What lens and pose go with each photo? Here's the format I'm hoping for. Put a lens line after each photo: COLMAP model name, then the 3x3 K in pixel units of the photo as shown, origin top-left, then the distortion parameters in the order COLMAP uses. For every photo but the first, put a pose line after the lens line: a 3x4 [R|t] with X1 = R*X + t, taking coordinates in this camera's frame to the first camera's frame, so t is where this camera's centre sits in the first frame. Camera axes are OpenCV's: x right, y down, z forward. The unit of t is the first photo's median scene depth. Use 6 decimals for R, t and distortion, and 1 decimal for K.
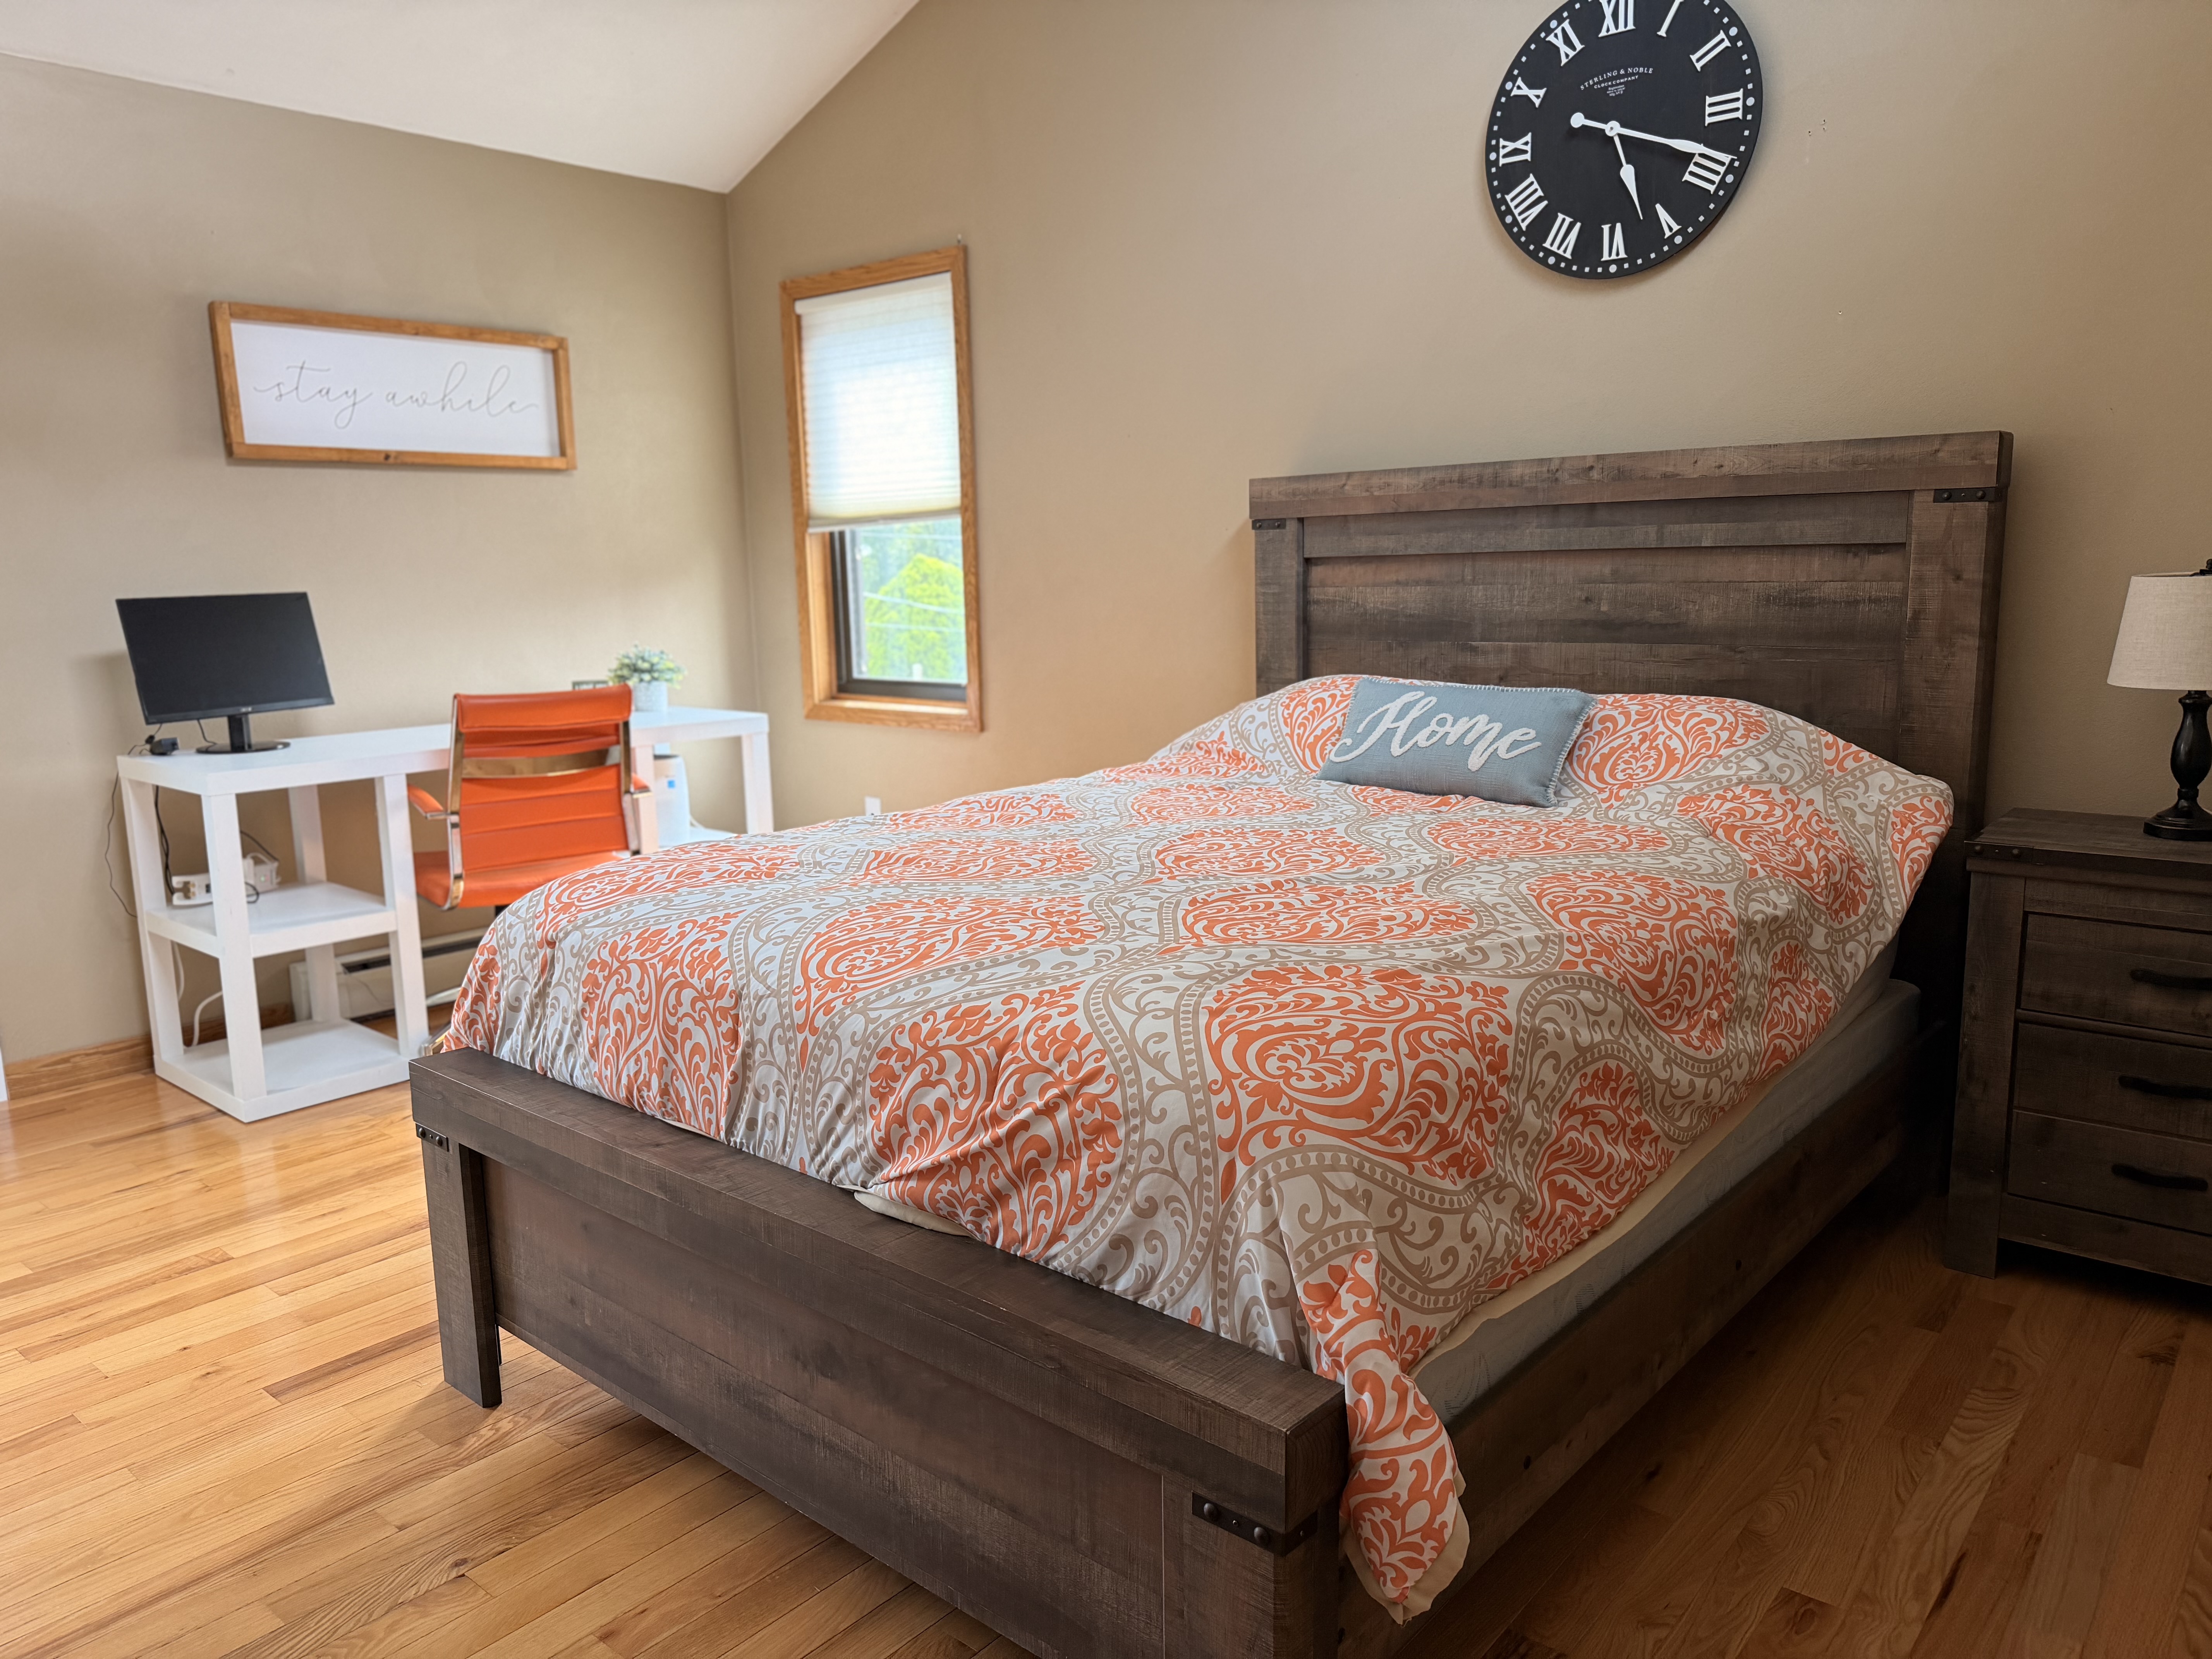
lens RADIAL K [[1567.6, 0, 1096.0], [0, 1567.6, 834.2], [0, 0, 1]] dist [0.044870, -0.064869]
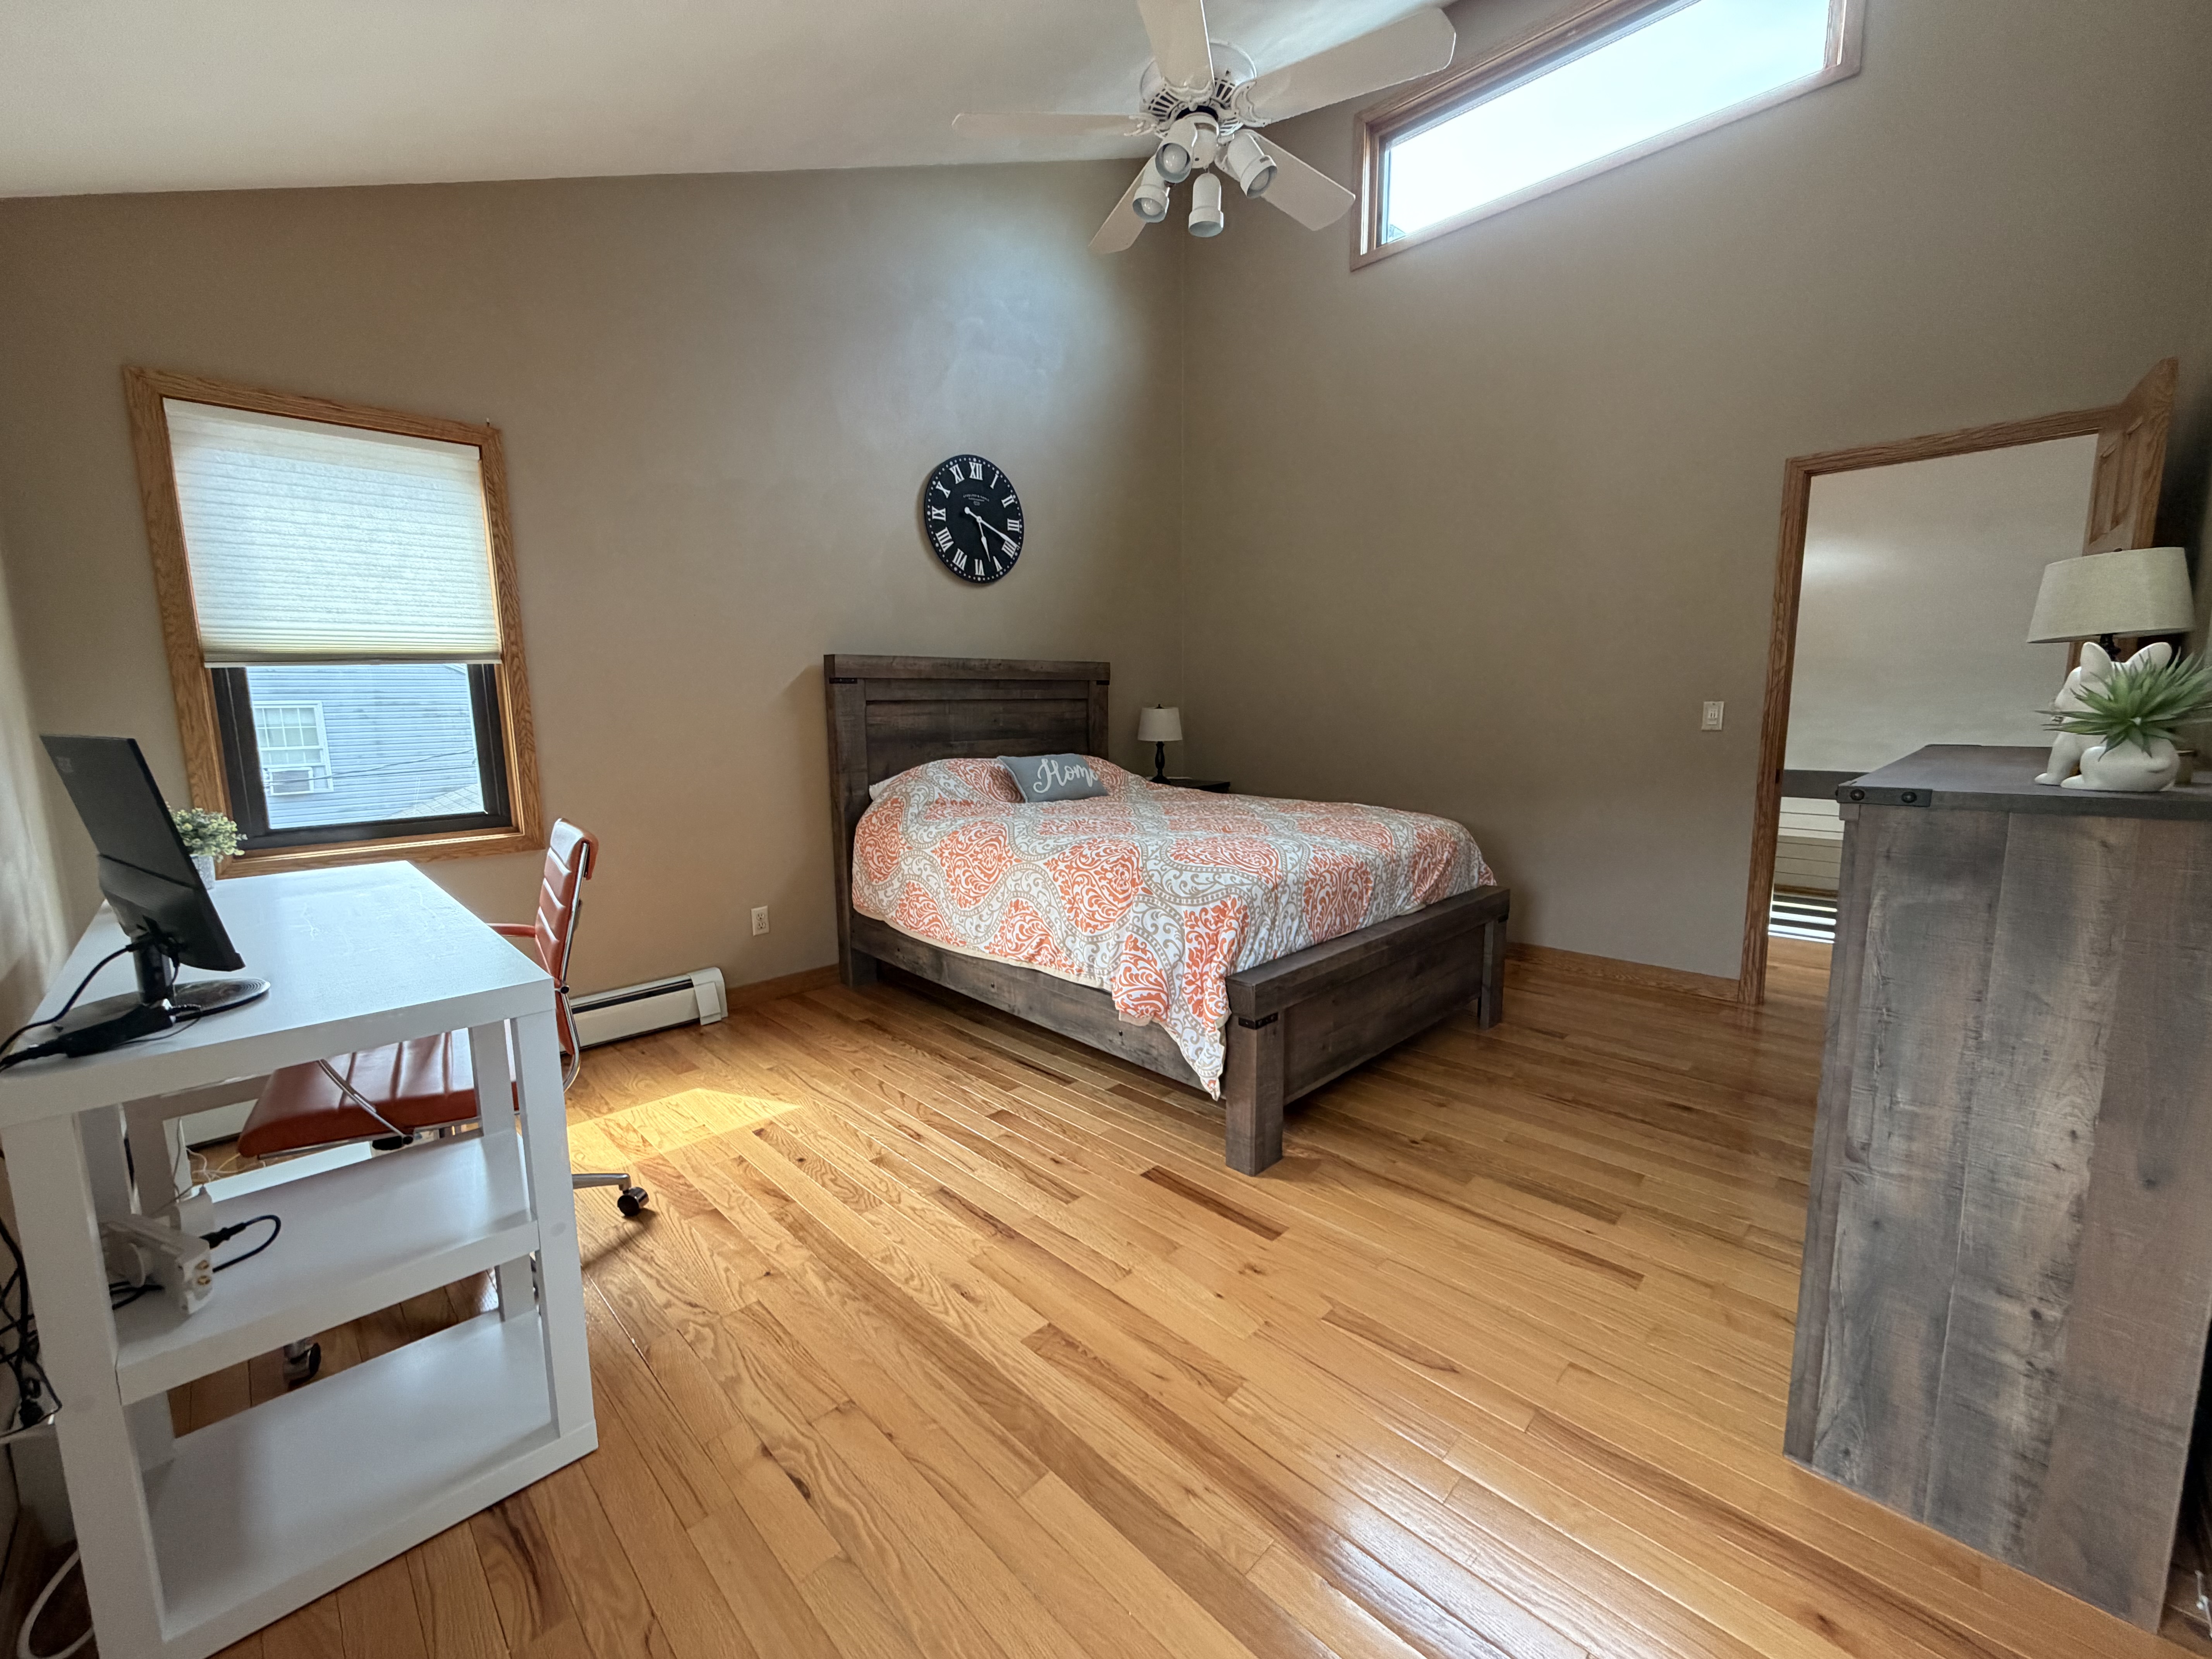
lens RADIAL K [[887.7, 0, 1088.2], [0, 887.7, 829.1], [0, 0, 1]] dist [-0.000704, -0.000104]
pose [[0.094209, -0.118275, 0.988502, -0.980081], [0.183956, 0.977888, 0.099473, -0.100105], [-0.978409, 0.172470, 0.113884, 0.757287]]
